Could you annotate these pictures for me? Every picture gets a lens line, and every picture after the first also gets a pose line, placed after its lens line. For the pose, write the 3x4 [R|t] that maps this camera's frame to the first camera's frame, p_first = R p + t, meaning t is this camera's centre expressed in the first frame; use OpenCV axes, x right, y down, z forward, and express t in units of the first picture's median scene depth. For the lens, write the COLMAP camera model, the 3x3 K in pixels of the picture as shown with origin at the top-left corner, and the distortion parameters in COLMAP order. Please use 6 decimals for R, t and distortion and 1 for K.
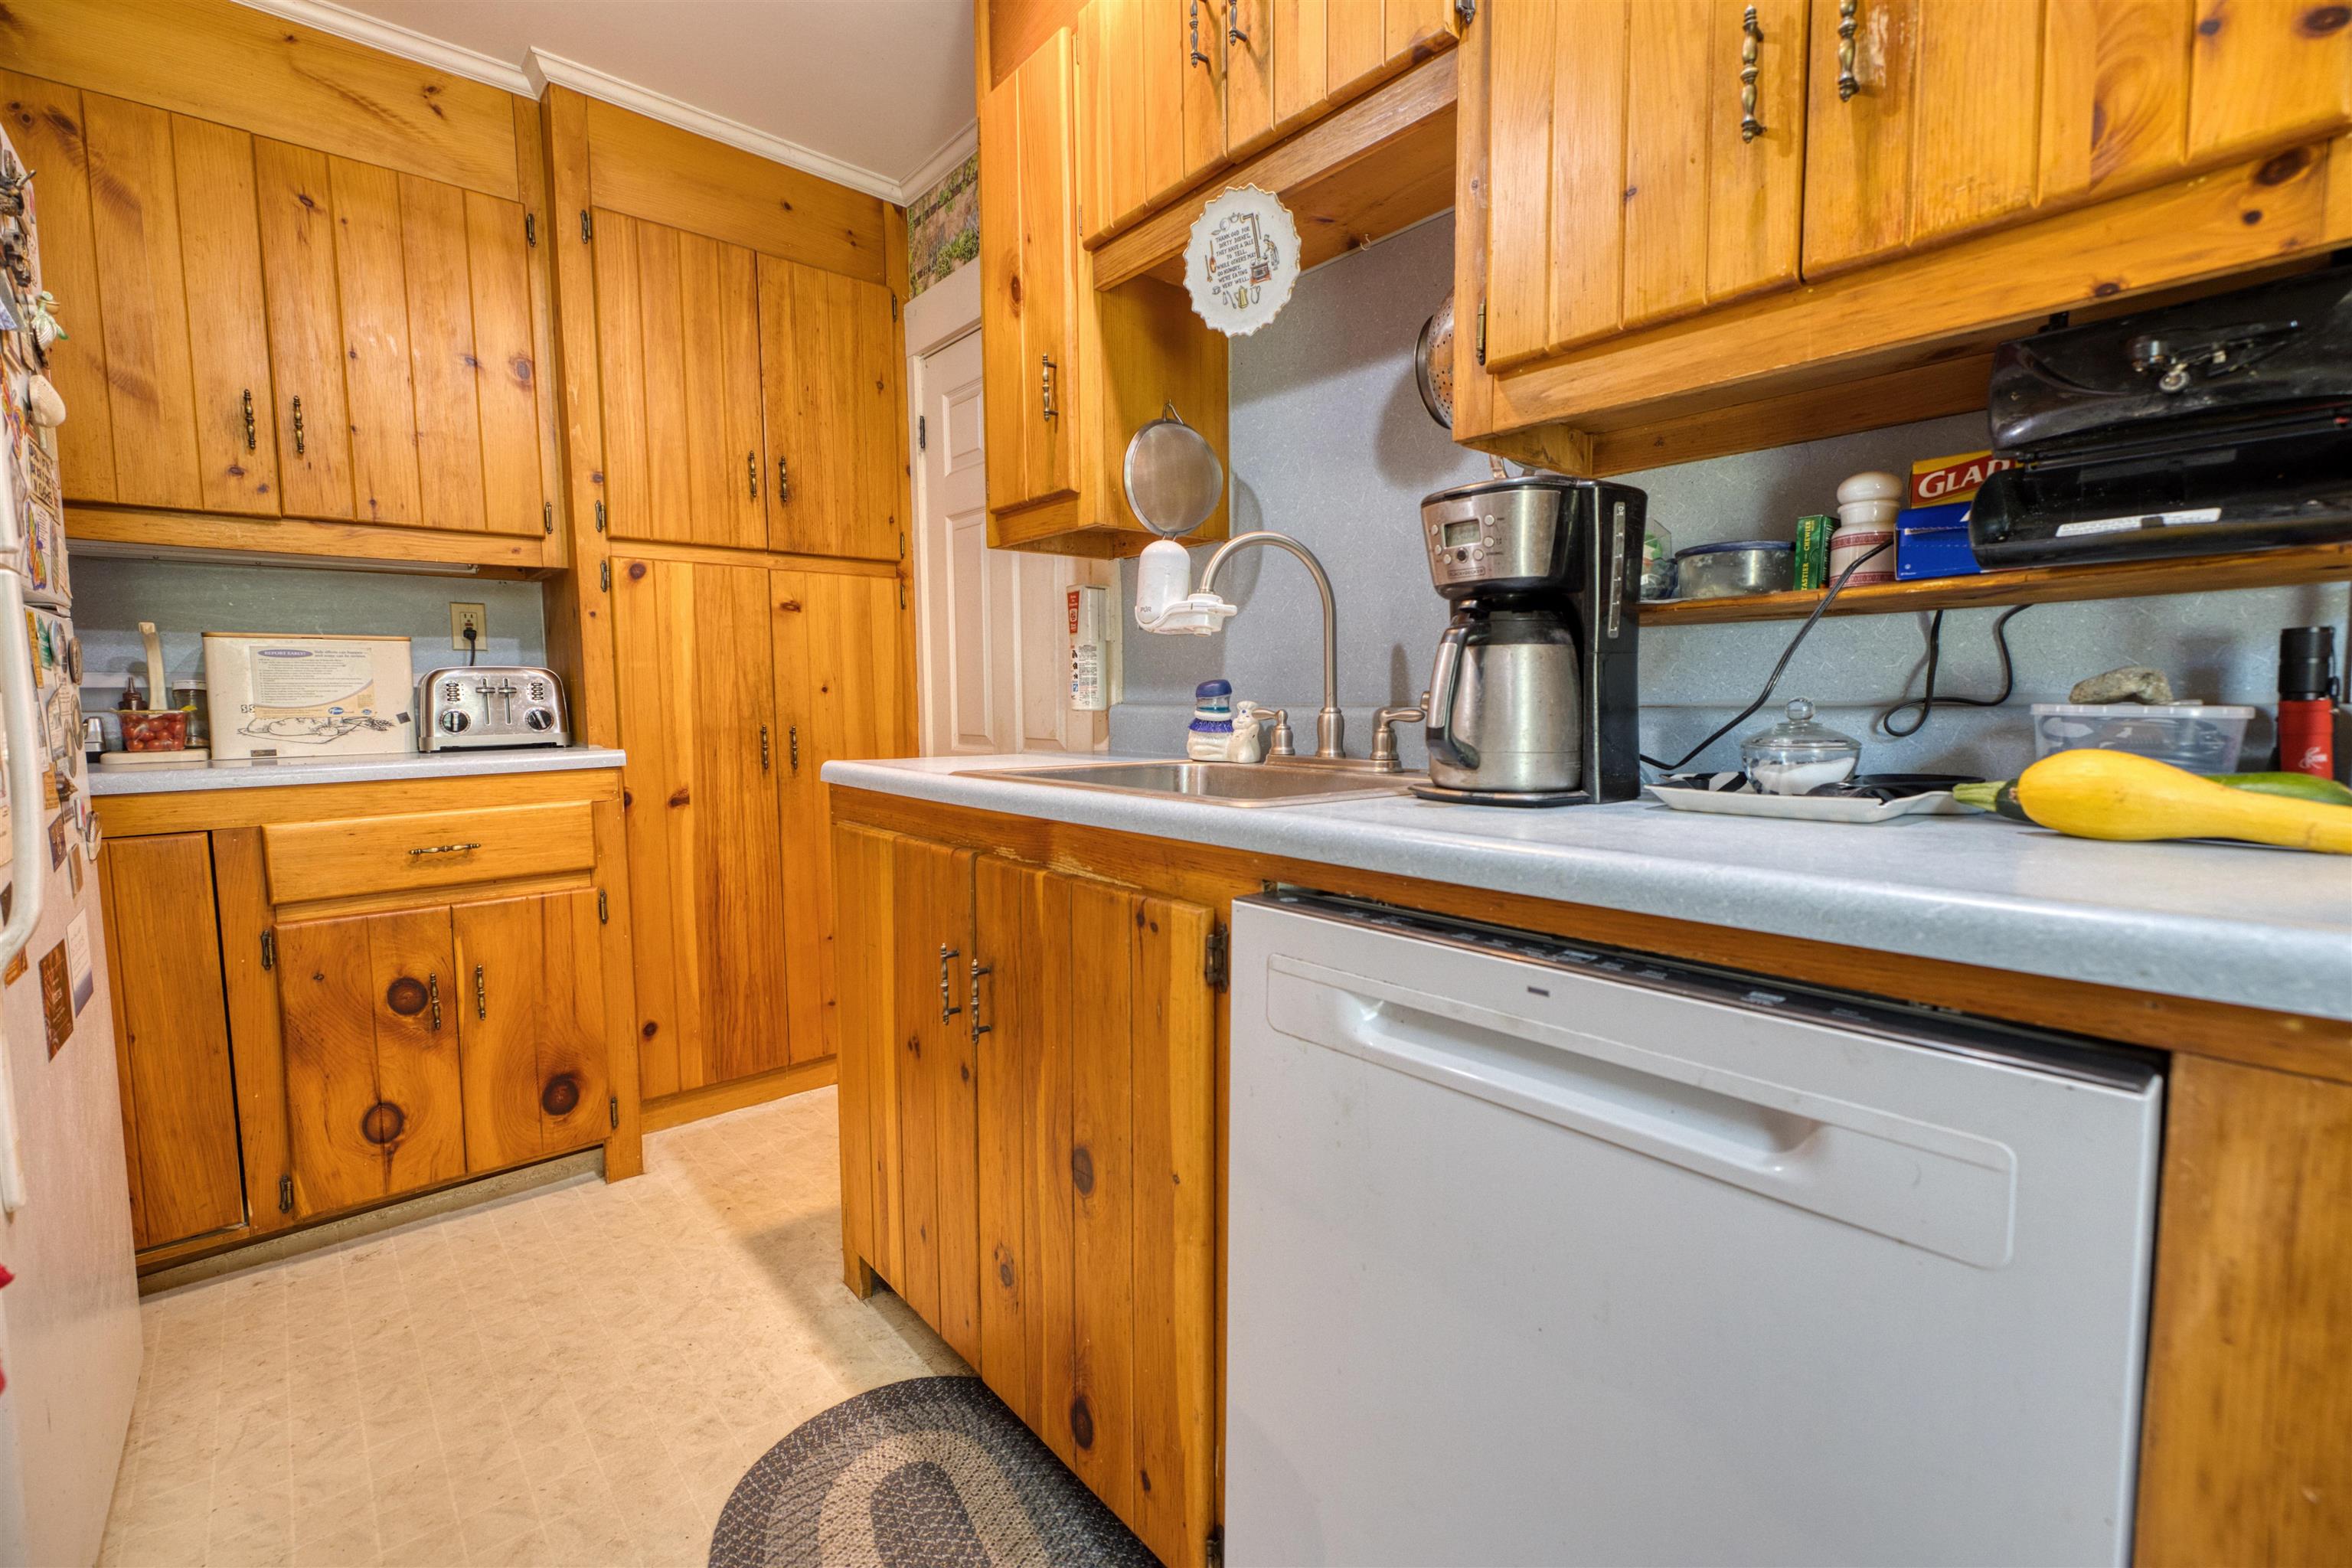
lens RADIAL K [[1020.7, 0, 1176.3], [0, 1020.7, 772.4], [0, 0, 1]] dist [-0.000817, 0.001103]
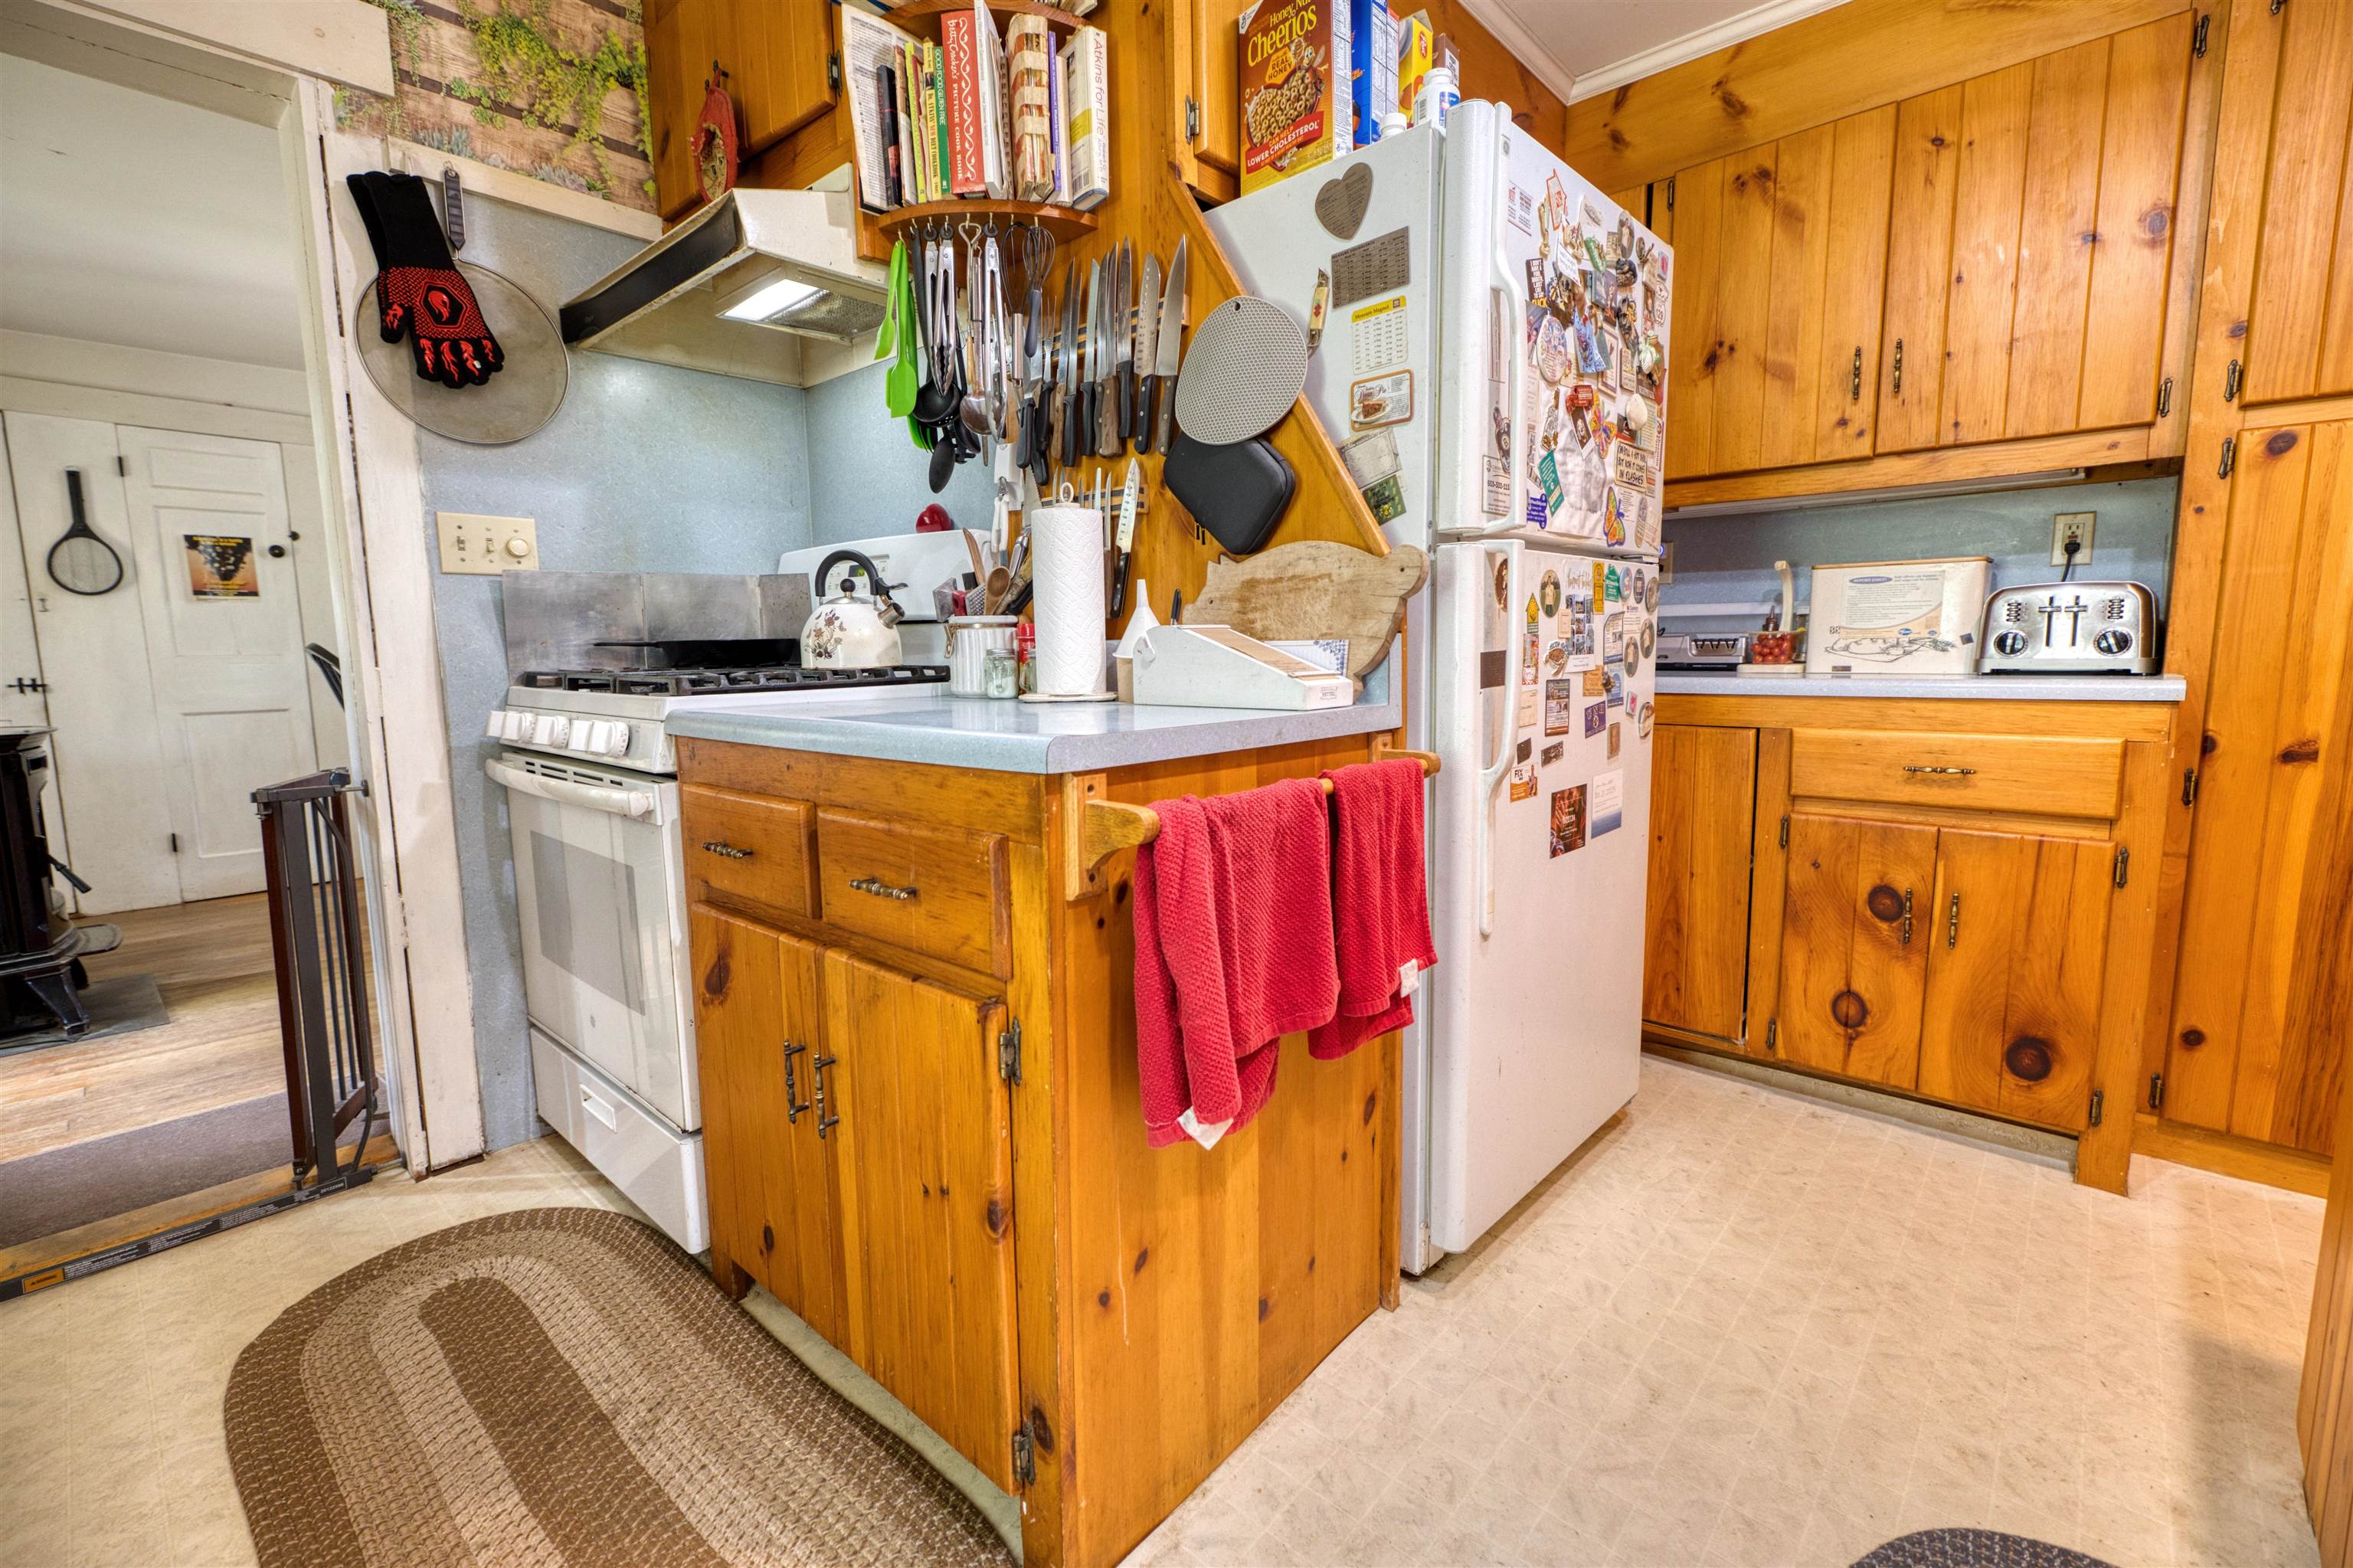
lens RADIAL K [[1021.2, 0, 1192.5], [0, 1021.2, 770.2], [0, 0, 1]] dist [-0.000817, 0.001103]
pose [[0.094323, 0.133052, -0.986611, 0.201855], [-0.062297, 0.989876, 0.127536, -0.007164], [0.993591, 0.049434, 0.101657, 0.170275]]
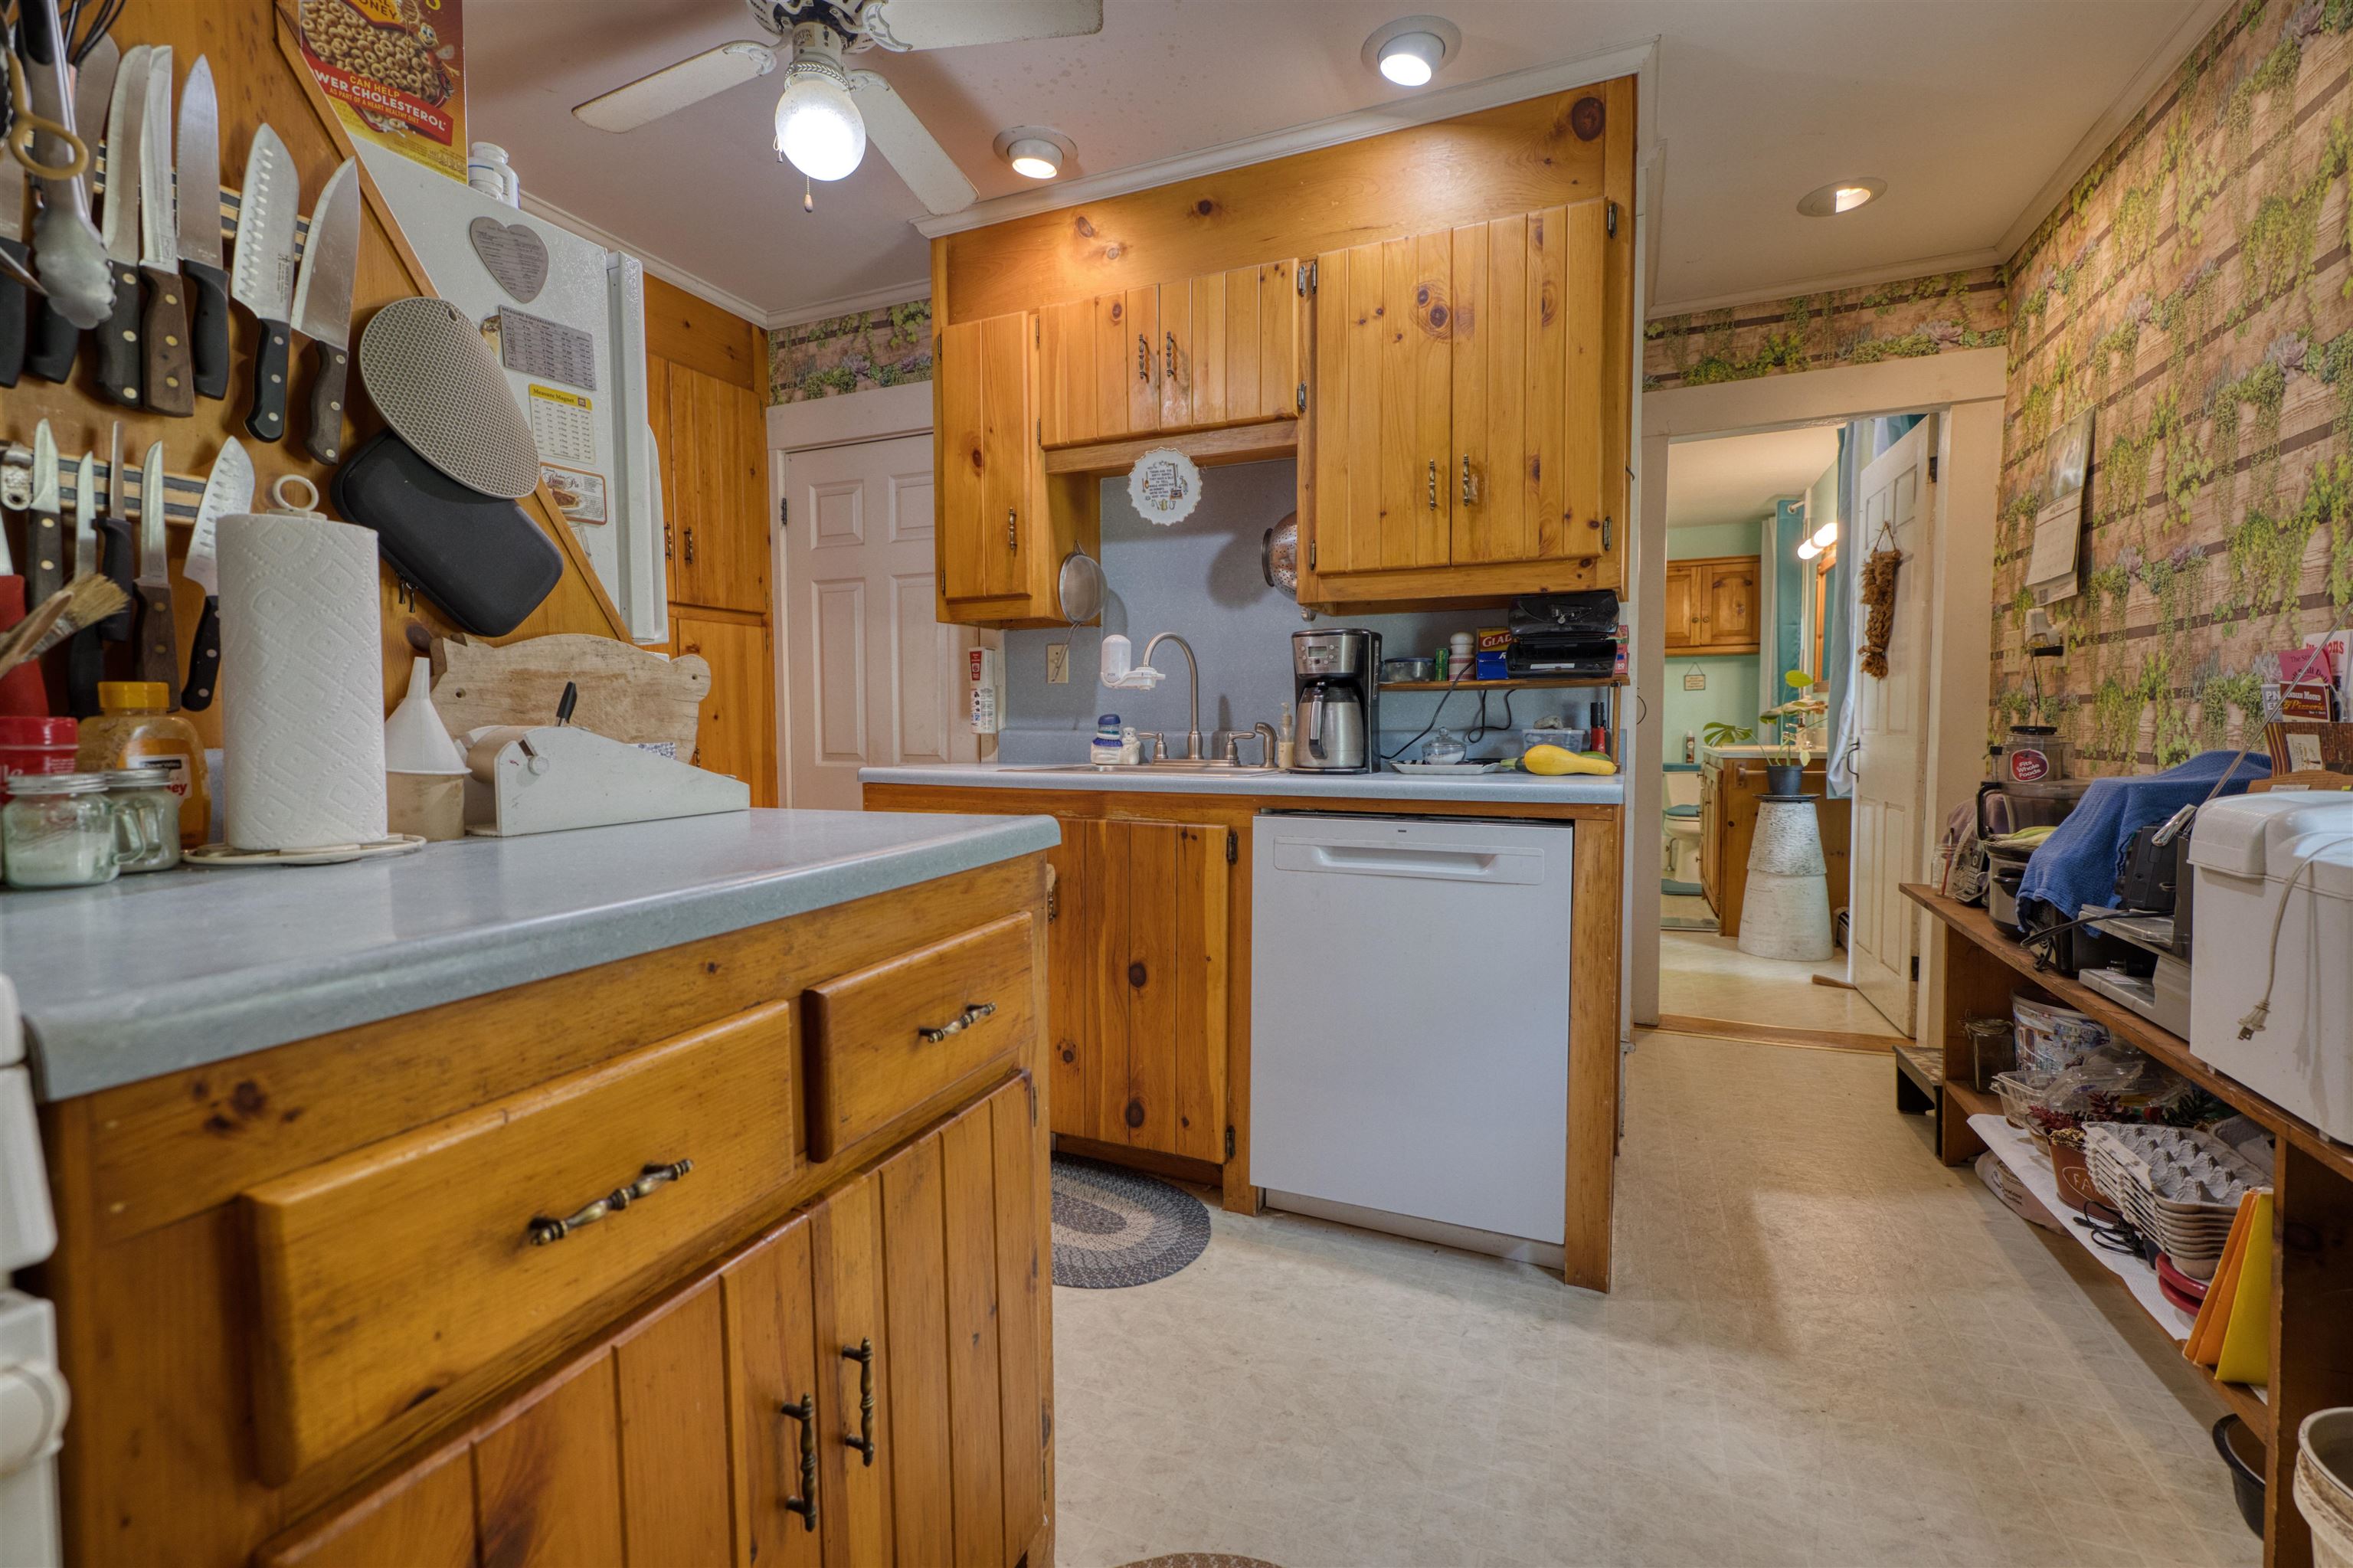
lens RADIAL K [[1021.2, 0, 1180.0], [0, 1021.2, 776.1], [0, 0, 1]] dist [-0.000817, 0.001103]
pose [[0.903343, -0.020239, 0.428441, -0.721159], [0.029005, 0.999482, -0.013941, 0.043292], [-0.427937, 0.025021, 0.903462, -0.661023]]
